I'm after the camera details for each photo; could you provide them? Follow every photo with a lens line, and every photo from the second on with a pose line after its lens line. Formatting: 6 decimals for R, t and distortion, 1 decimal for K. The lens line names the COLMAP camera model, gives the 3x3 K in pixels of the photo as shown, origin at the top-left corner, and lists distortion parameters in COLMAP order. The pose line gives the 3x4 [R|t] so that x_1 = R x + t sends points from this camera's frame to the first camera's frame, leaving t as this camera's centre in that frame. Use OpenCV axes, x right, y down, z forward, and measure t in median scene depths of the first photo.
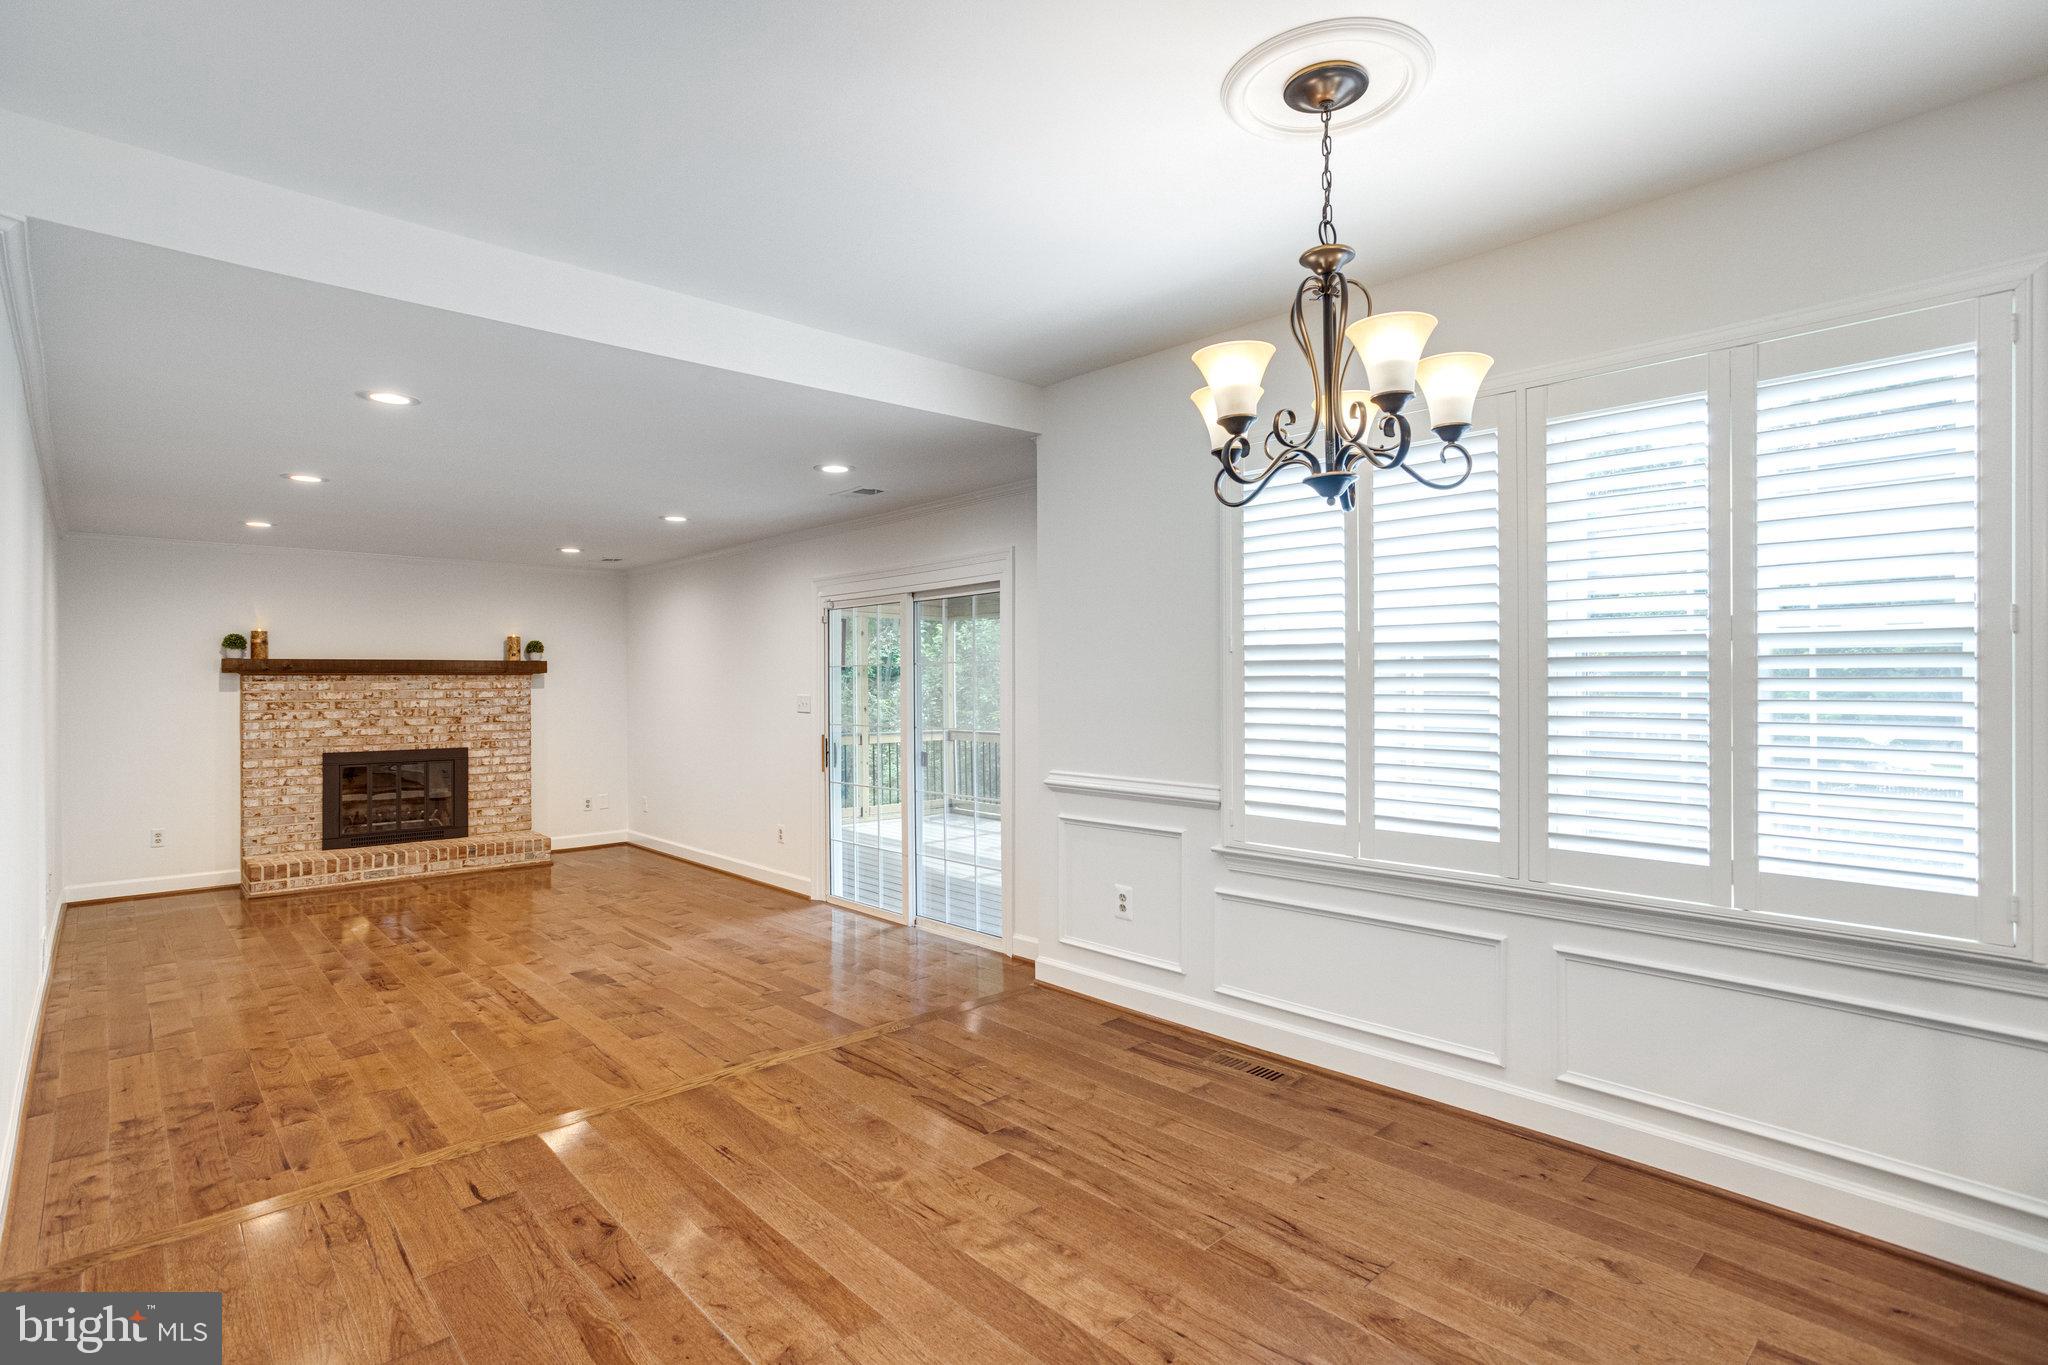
lens RADIAL K [[1002.8, 0, 1021.9], [0, 1002.8, 677.7], [0, 0, 1]] dist [-0.033311, 0.025970]
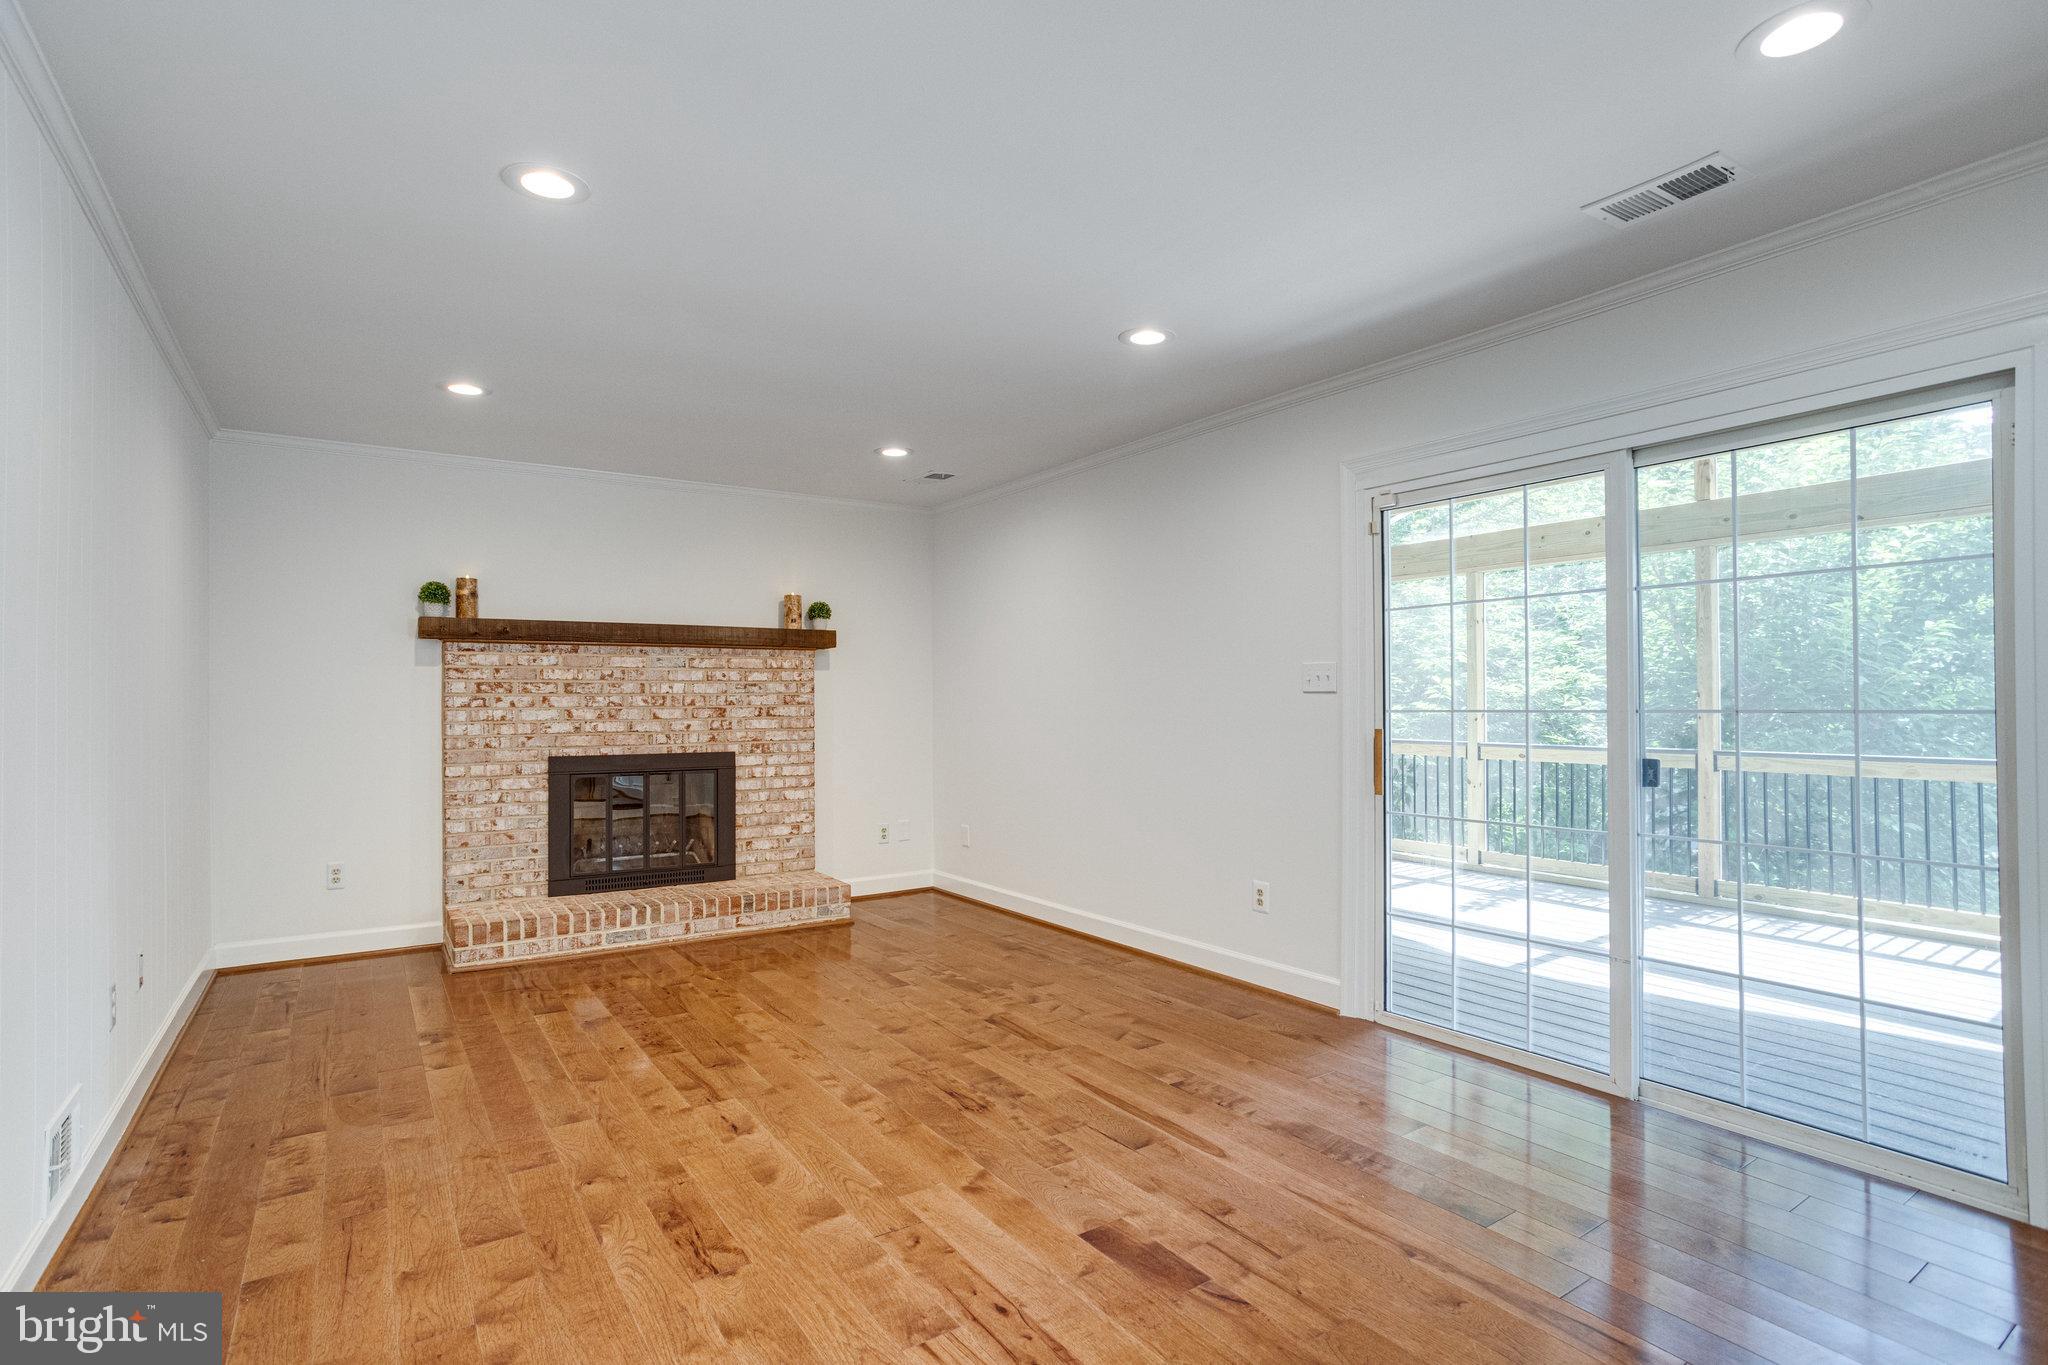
lens RADIAL K [[998.7, 0, 1001.7], [0, 998.7, 697.0], [0, 0, 1]] dist [-0.024678, 0.000383]
pose [[0.985934, -0.001964, -0.167122, -0.276574], [0.001546, 0.999995, -0.002634, 0.036703], [0.167127, 0.002338, 0.985933, 0.369221]]
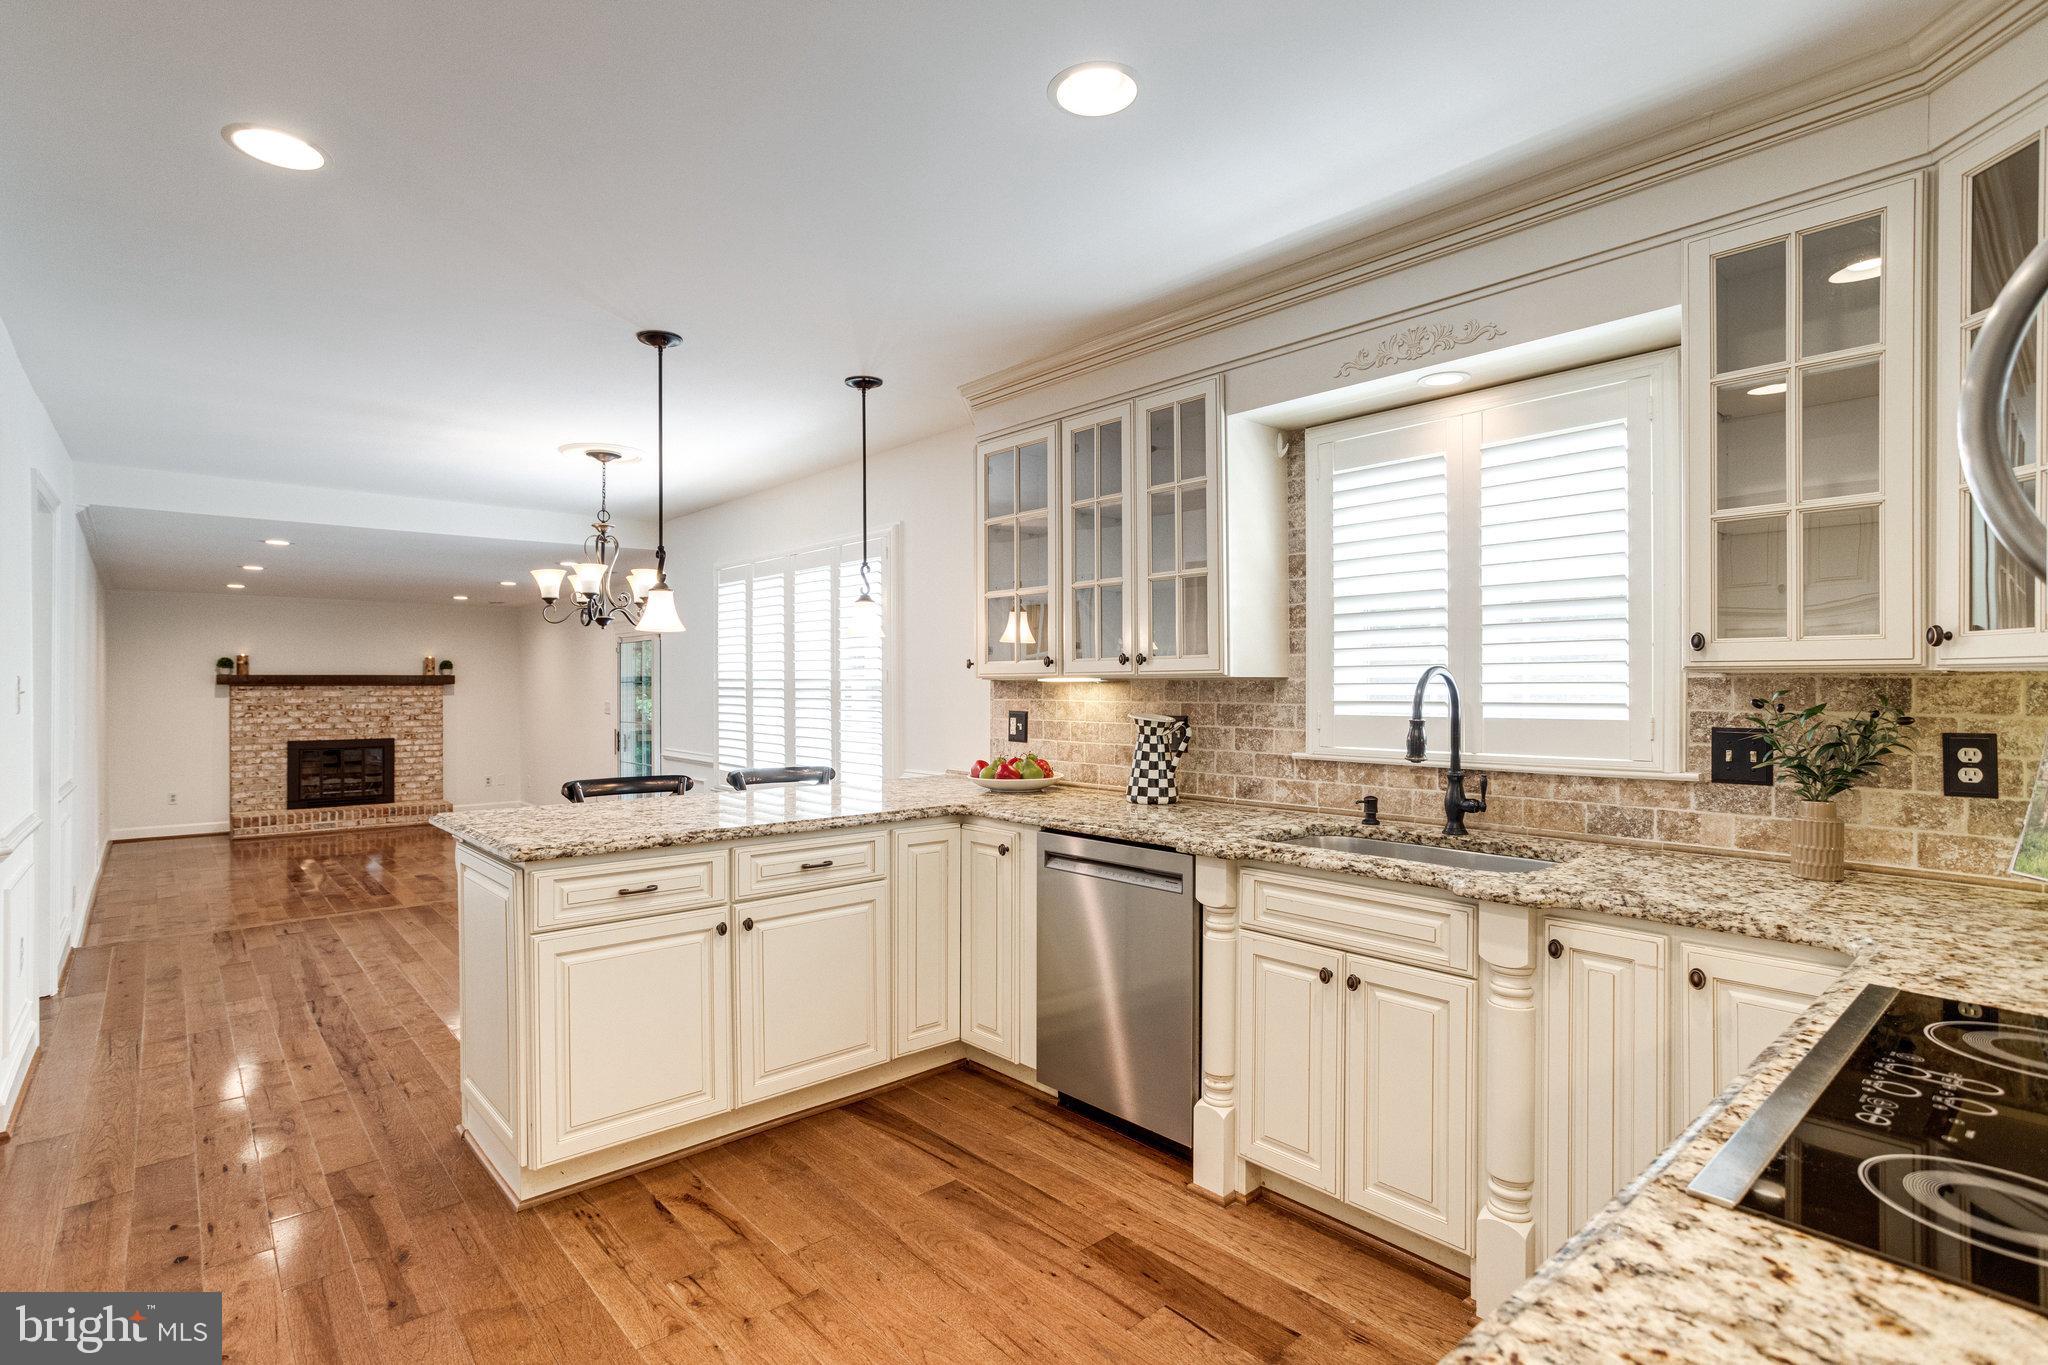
lens RADIAL K [[1007.3, 0, 1017.0], [0, 1007.3, 685.7], [0, 0, 1]] dist [-0.041213, 0.032391]
pose [[0.999453, 0.003139, -0.032916, 0.382836], [-0.002994, 0.999986, 0.004463, -0.012574], [0.032930, -0.004362, 0.999448, -0.384015]]
